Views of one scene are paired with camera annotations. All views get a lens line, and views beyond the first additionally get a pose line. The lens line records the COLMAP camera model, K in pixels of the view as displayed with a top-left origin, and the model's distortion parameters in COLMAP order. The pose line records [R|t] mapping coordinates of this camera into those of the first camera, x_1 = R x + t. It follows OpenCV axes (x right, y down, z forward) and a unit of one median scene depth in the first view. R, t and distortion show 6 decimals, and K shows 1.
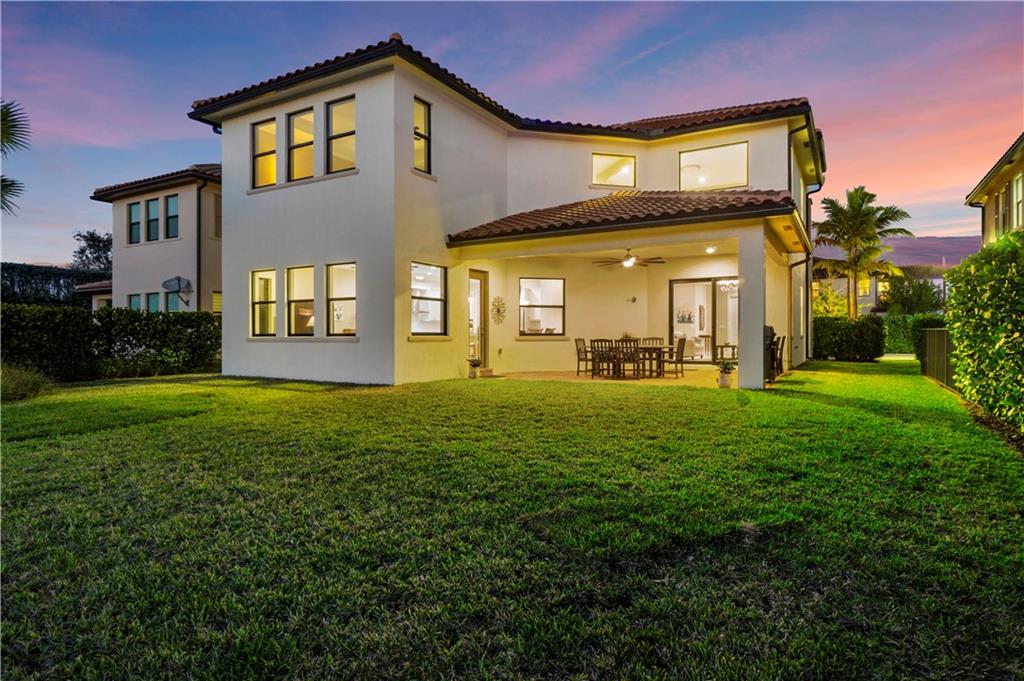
lens RADIAL K [[589.2, 0, 514.4], [0, 589.2, 340.4], [0, 0, 1]] dist [0.002462, -0.000683]
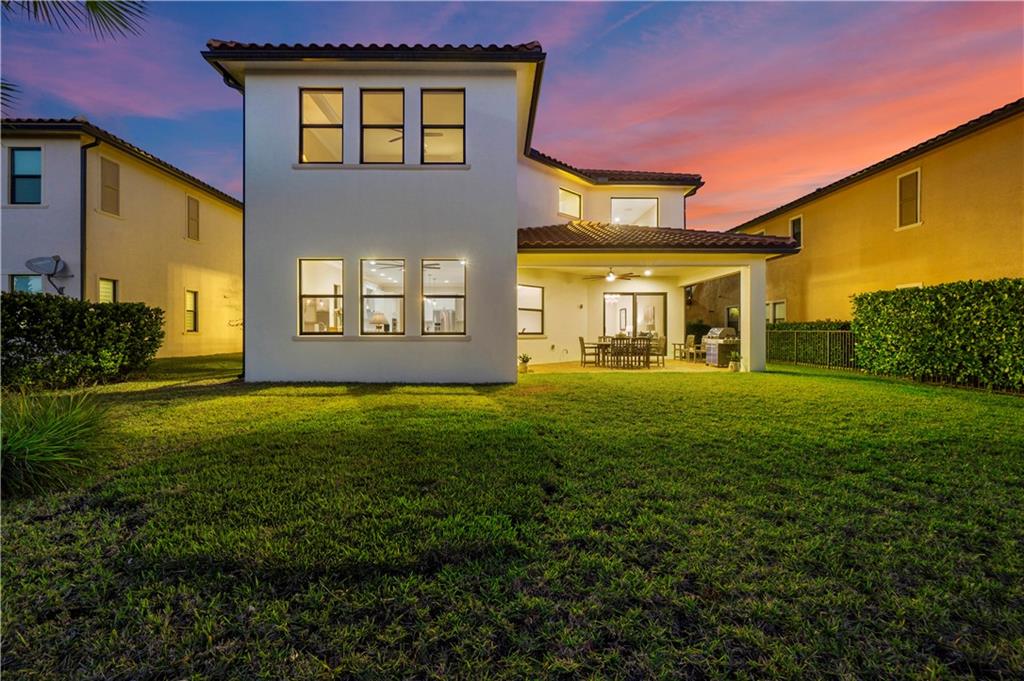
lens RADIAL K [[448.2, 0, 507.5], [0, 448.2, 336.8], [0, 0, 1]] dist [-0.003002, 0.000962]
pose [[0.860489, -0.000152, 0.509469, -0.503262], [0.000434, 1.000000, -0.000435, -0.003245], [-0.509468, 0.000595, 0.860489, 0.275557]]
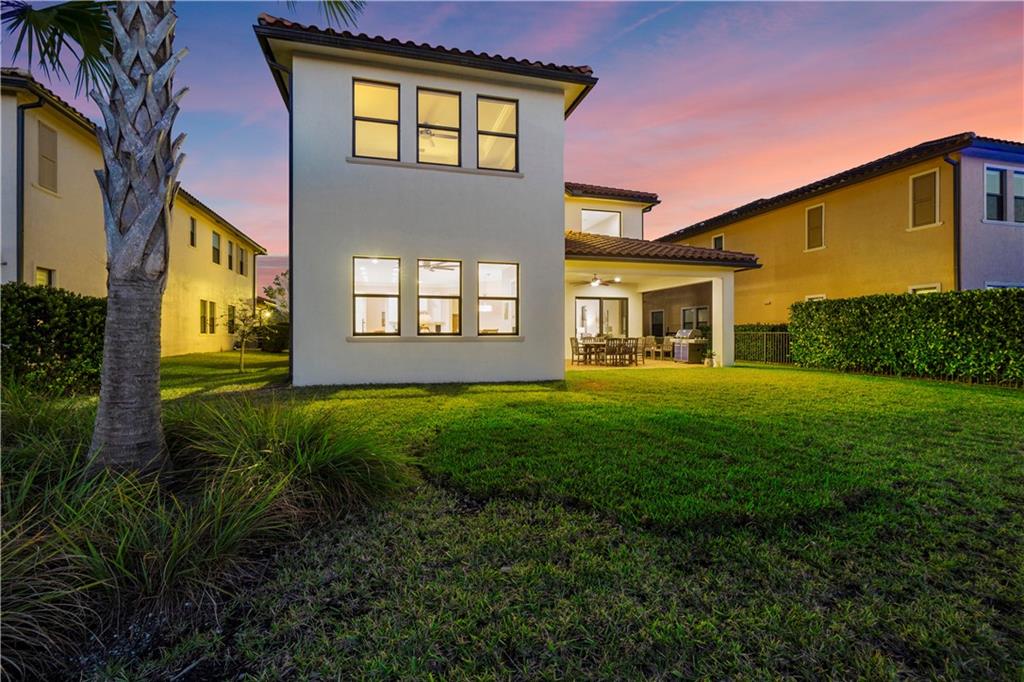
lens RADIAL K [[448.2, 0, 505.5], [0, 448.2, 338.0], [0, 0, 1]] dist [-0.003002, 0.000962]
pose [[0.712545, -0.001371, 0.701625, -0.713108], [0.002965, 0.999995, -0.001057, -0.001872], [-0.701620, 0.002833, 0.712545, 0.393442]]
